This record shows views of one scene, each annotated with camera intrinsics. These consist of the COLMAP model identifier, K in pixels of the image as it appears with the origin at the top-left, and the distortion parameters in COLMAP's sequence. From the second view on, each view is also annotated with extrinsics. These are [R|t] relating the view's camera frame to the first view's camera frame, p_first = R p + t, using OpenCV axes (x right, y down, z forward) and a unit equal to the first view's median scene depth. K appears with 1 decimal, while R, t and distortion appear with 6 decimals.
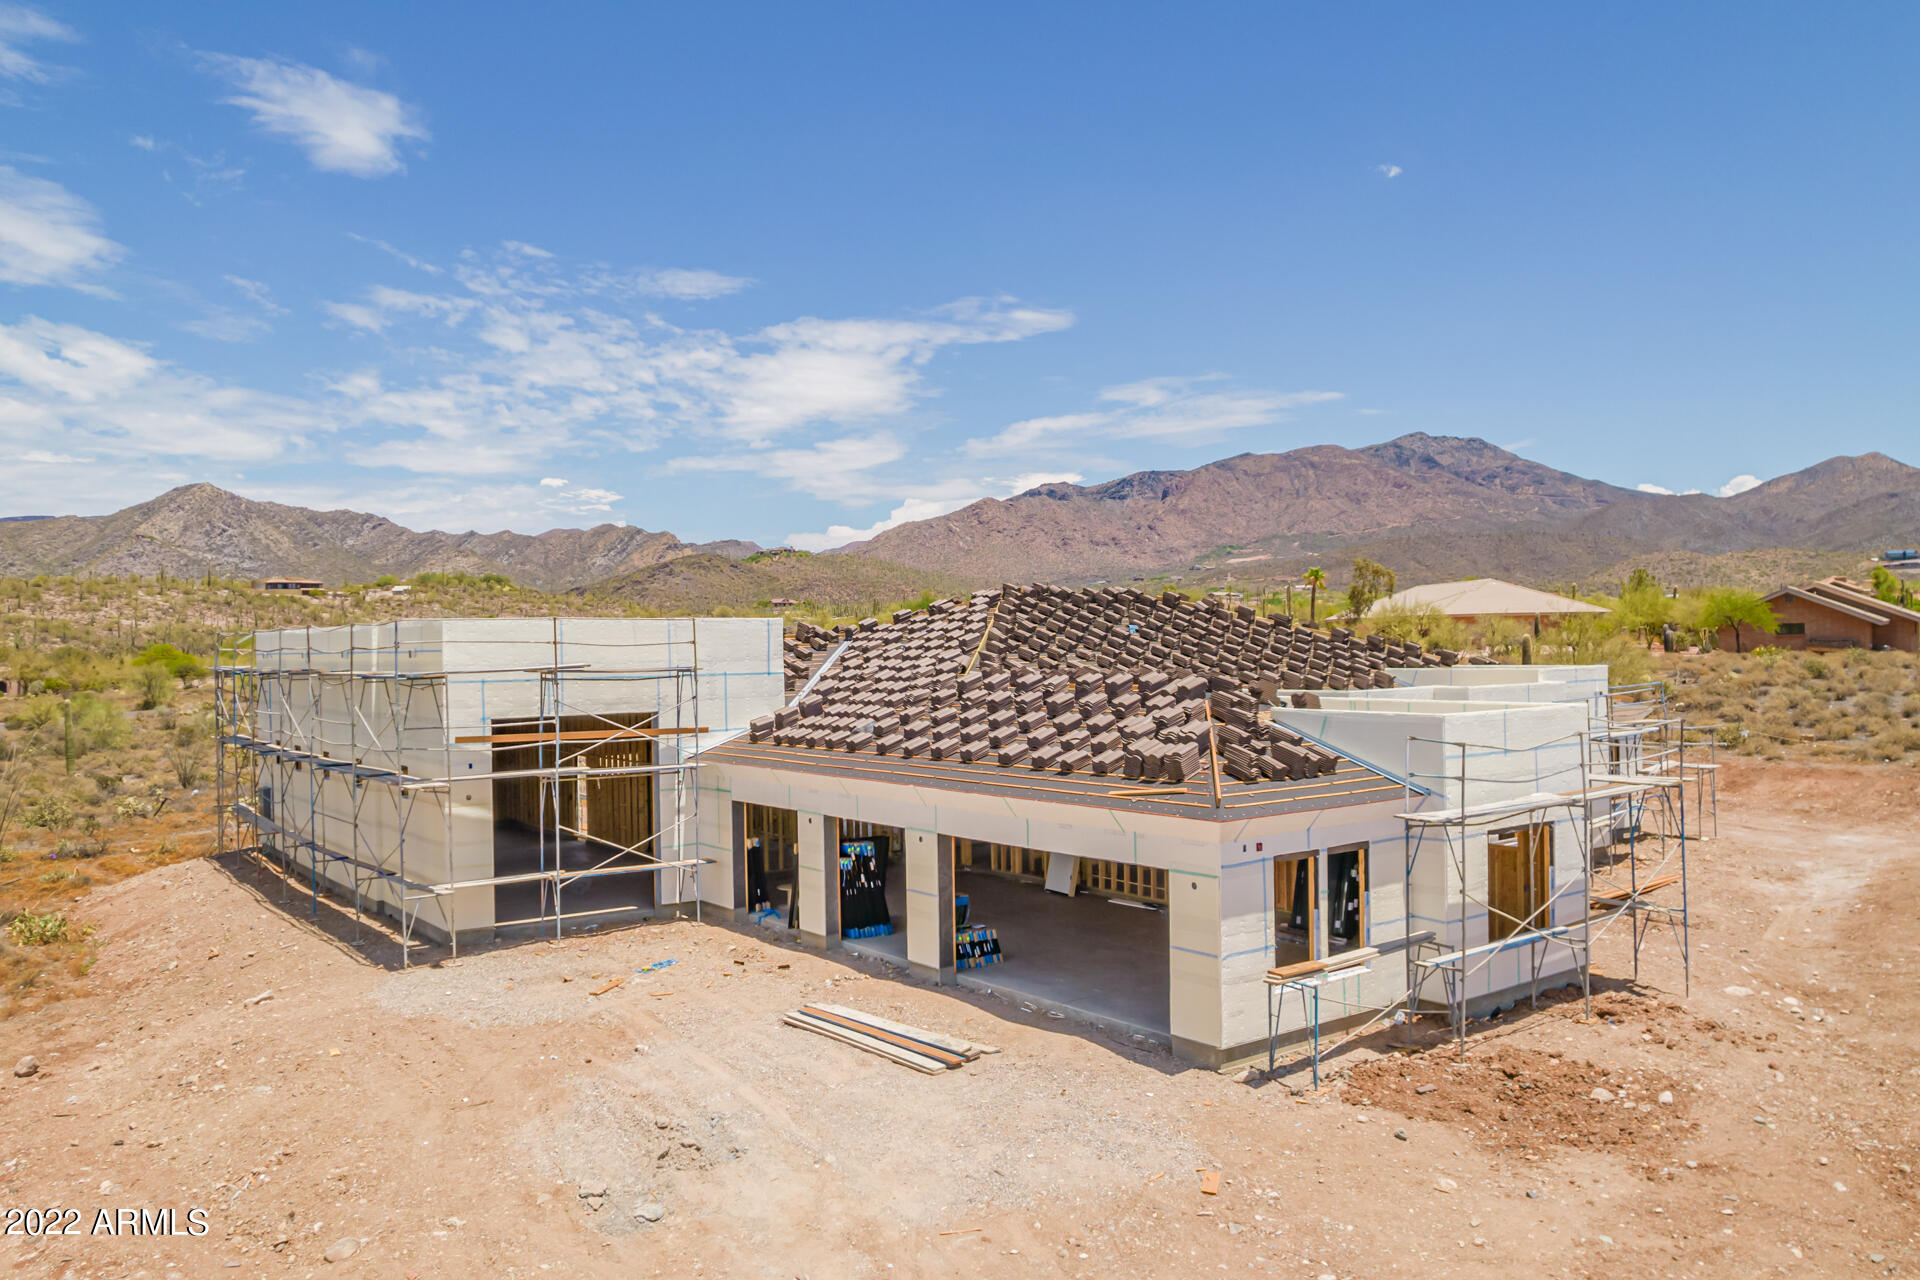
lens RADIAL K [[1456.2, 0, 957.2], [0, 1456.2, 639.4], [0, 0, 1]] dist [-0.074481, 0.059709]
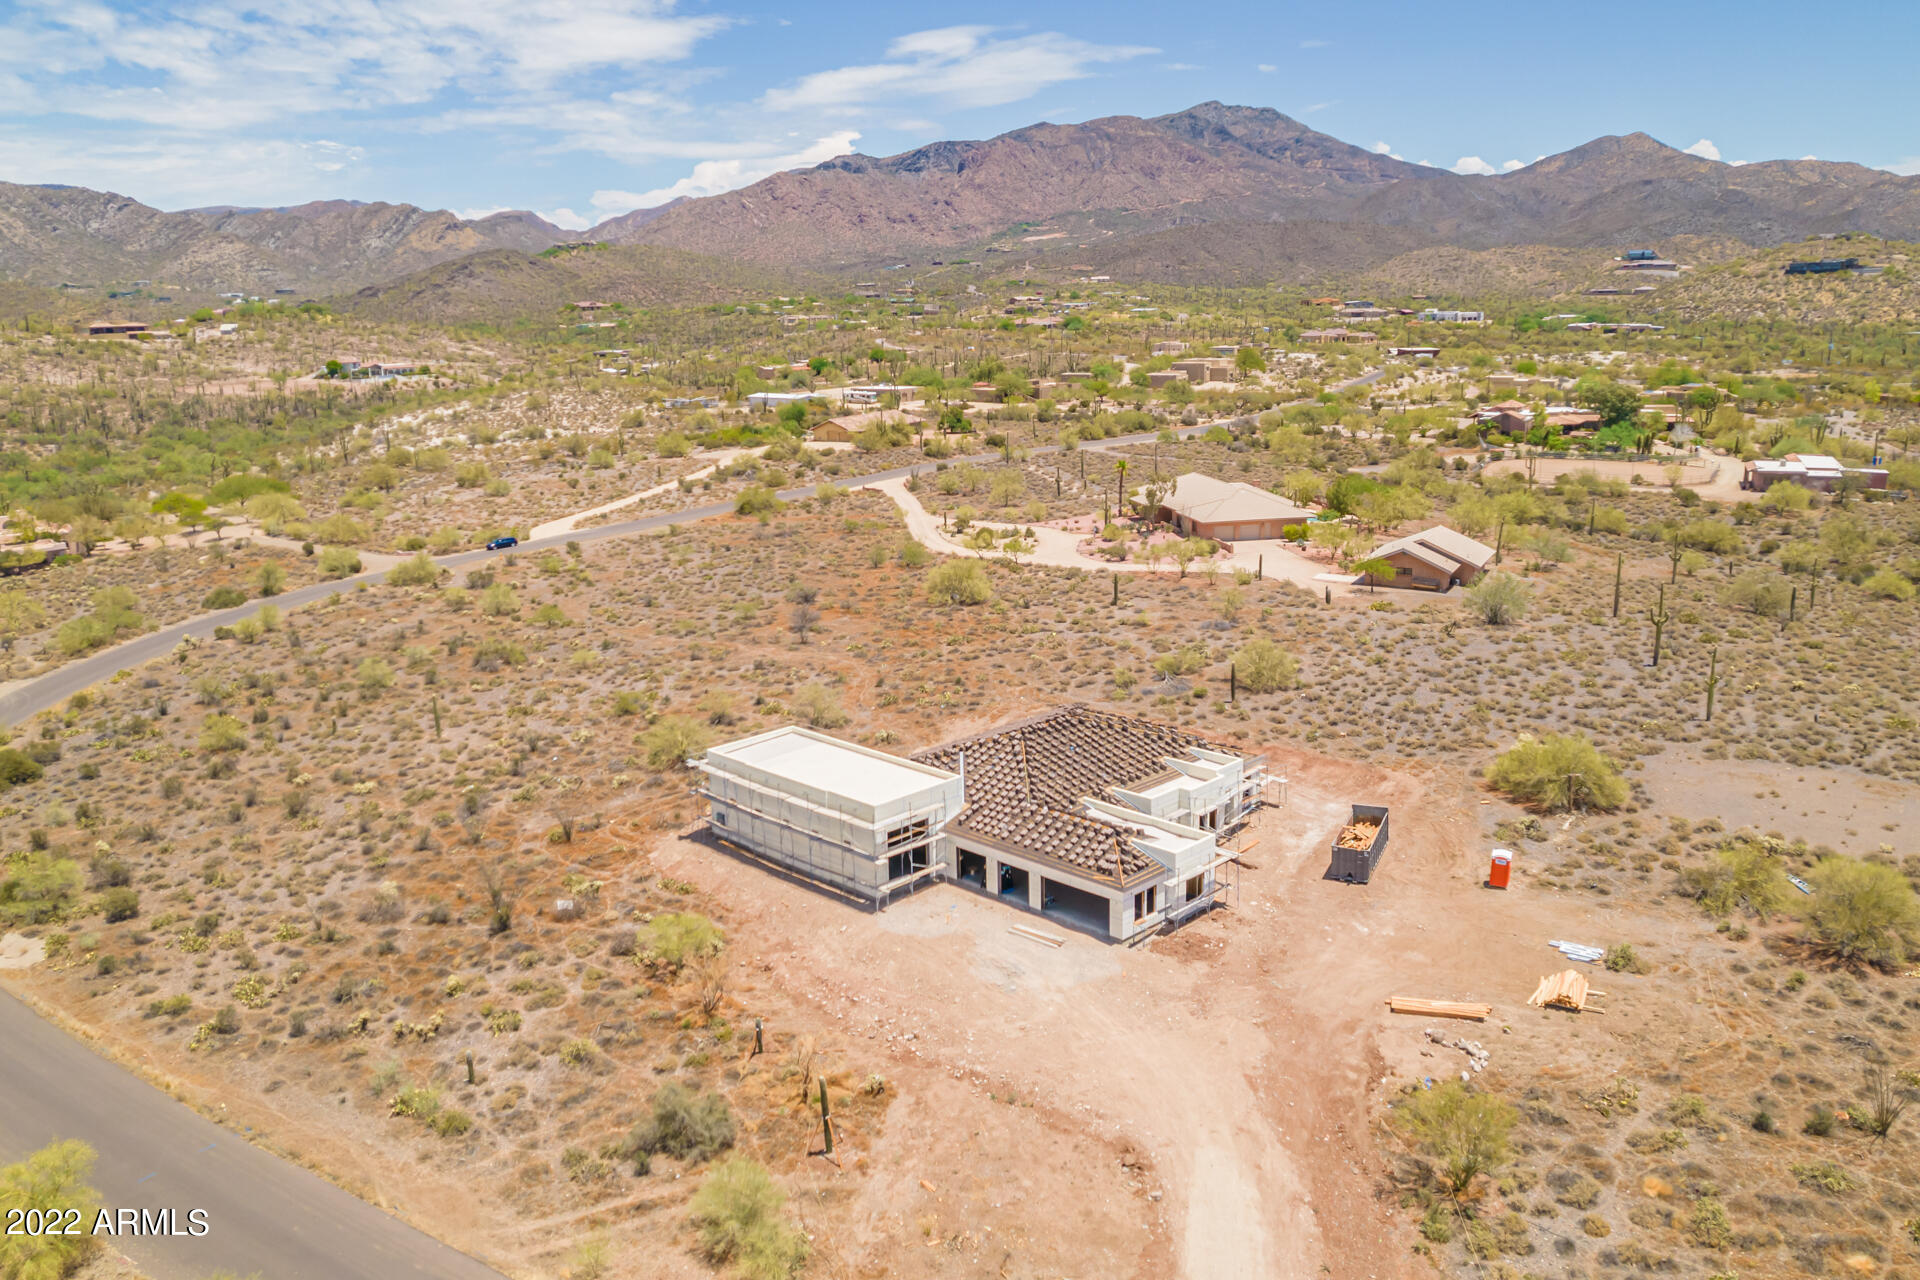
lens RADIAL K [[1453.4, 0, 960.0], [0, 1453.4, 640.0], [0, 0, 1]] dist [-0.080706, 0.076329]
pose [[0.989759, -0.037560, 0.137722, -0.521650], [0.005506, 0.974092, 0.226084, -0.951805], [-0.142646, -0.223010, 0.964323, -1.763832]]
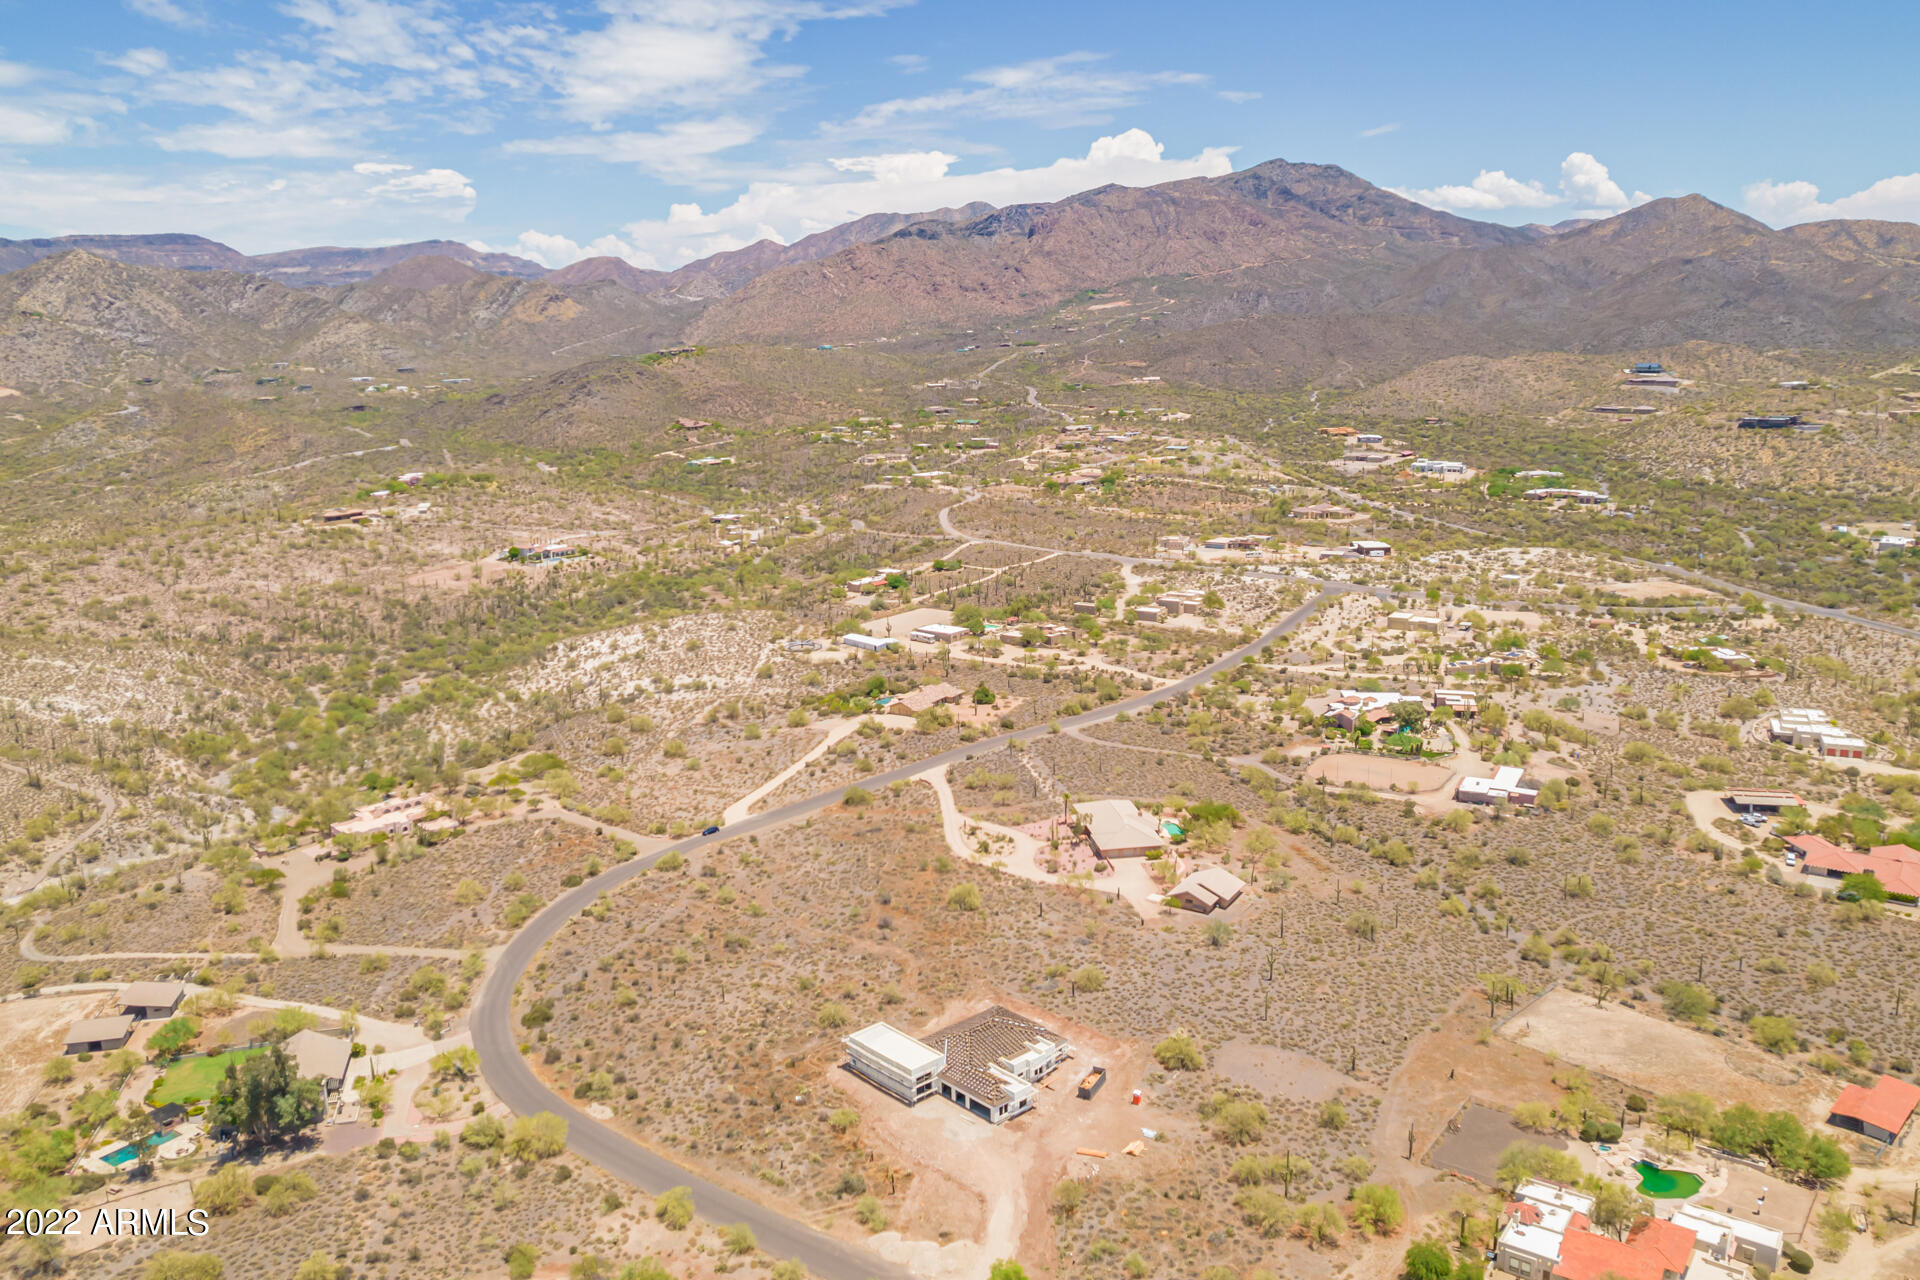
lens RADIAL K [[1453.4, 0, 960.0], [0, 1453.4, 640.0], [0, 0, 1]] dist [-0.080706, 0.076329]
pose [[0.995704, -0.024445, 0.089313, -0.693624], [0.004967, 0.977235, 0.212101, -3.948276], [-0.092465, -0.210746, 0.973158, -6.274940]]
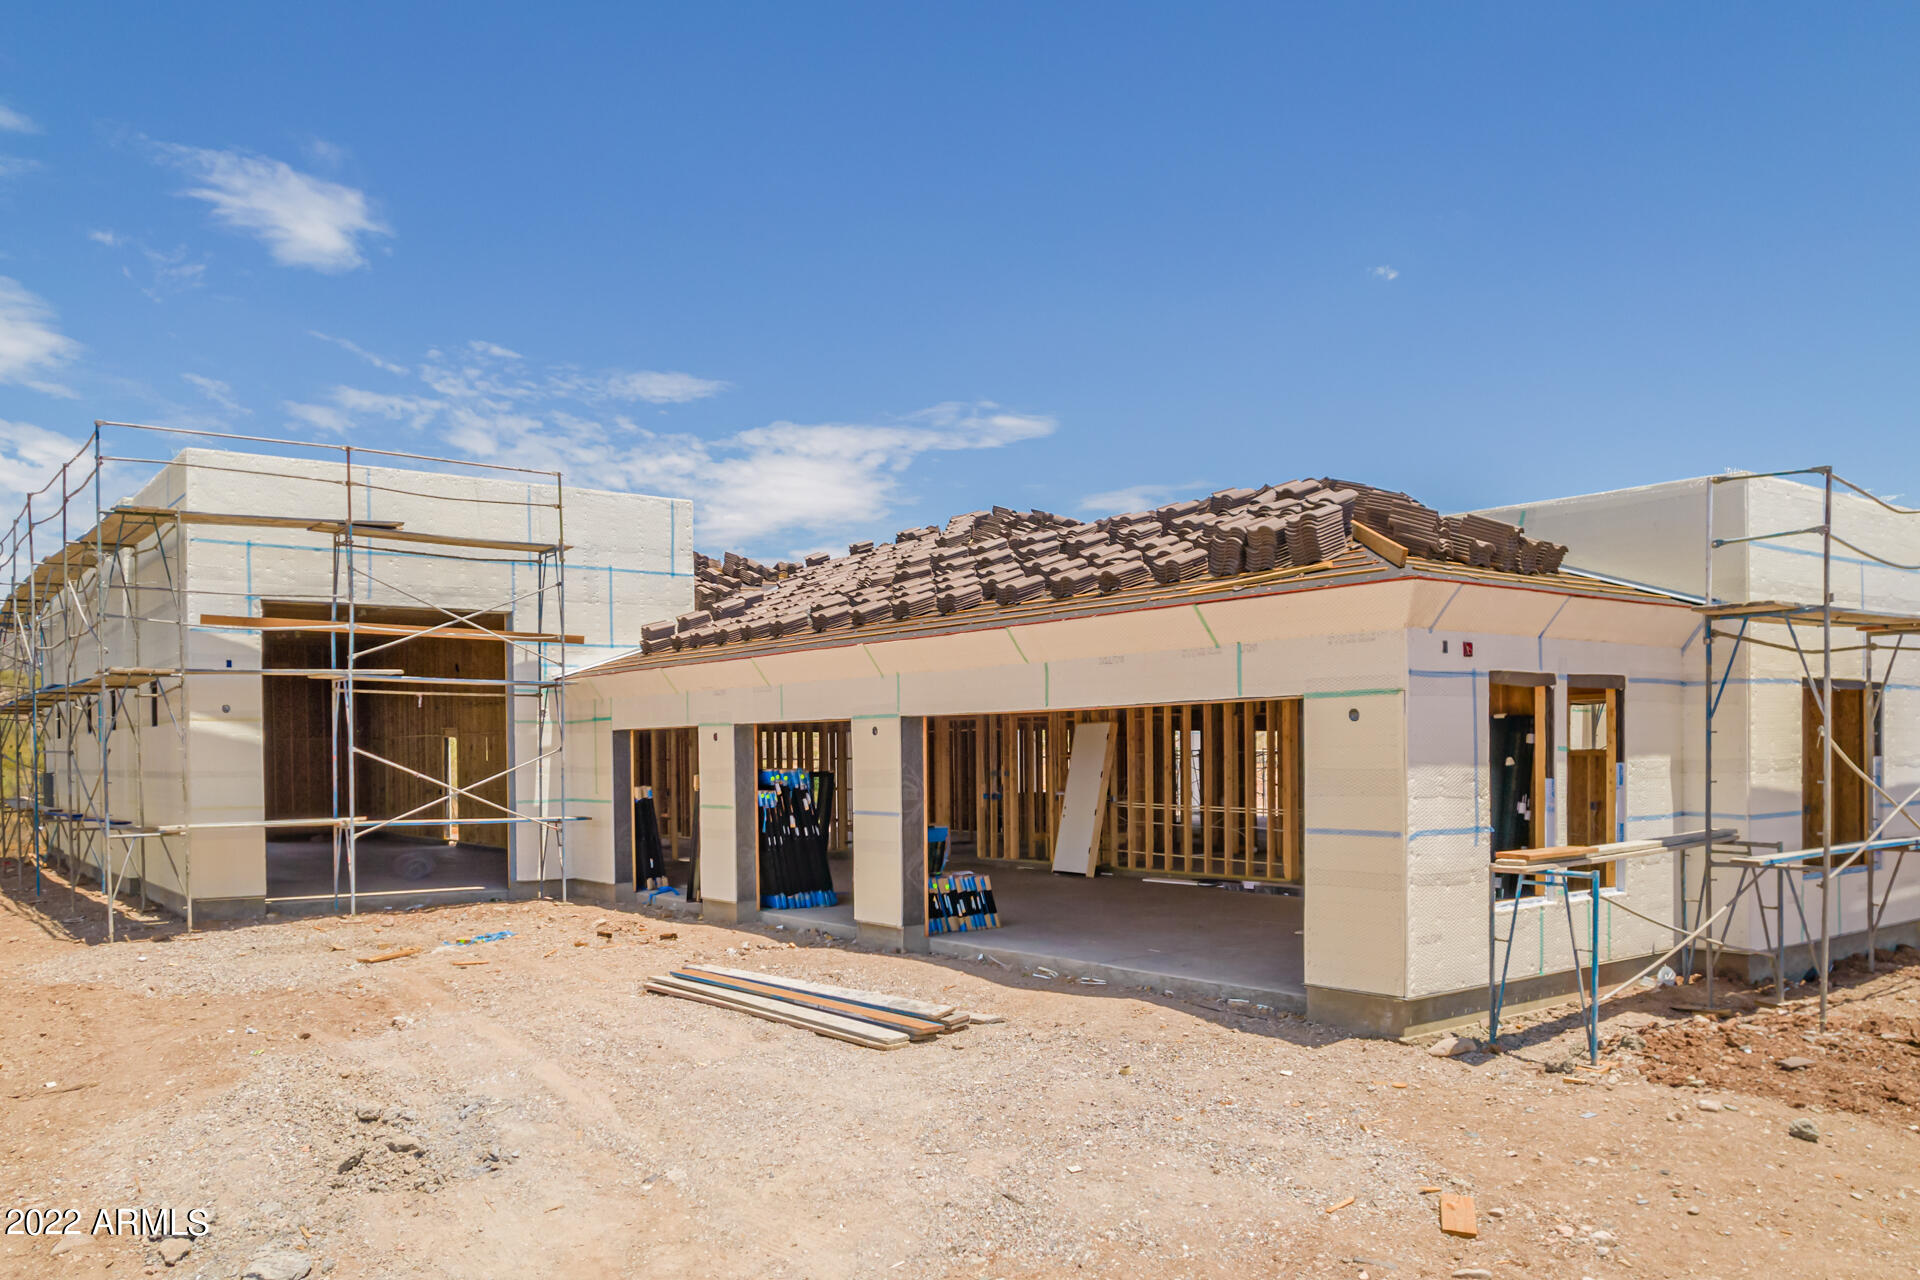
lens RADIAL K [[1469.5, 0, 952.1], [0, 1469.5, 797.3], [0, 0, 1]] dist [-0.088601, 0.068821]
pose [[0.999844, 0.010956, 0.013870, 0.000079], [-0.011290, 0.999642, 0.024262, 0.116393], [-0.013599, -0.024415, 0.999609, 0.267152]]
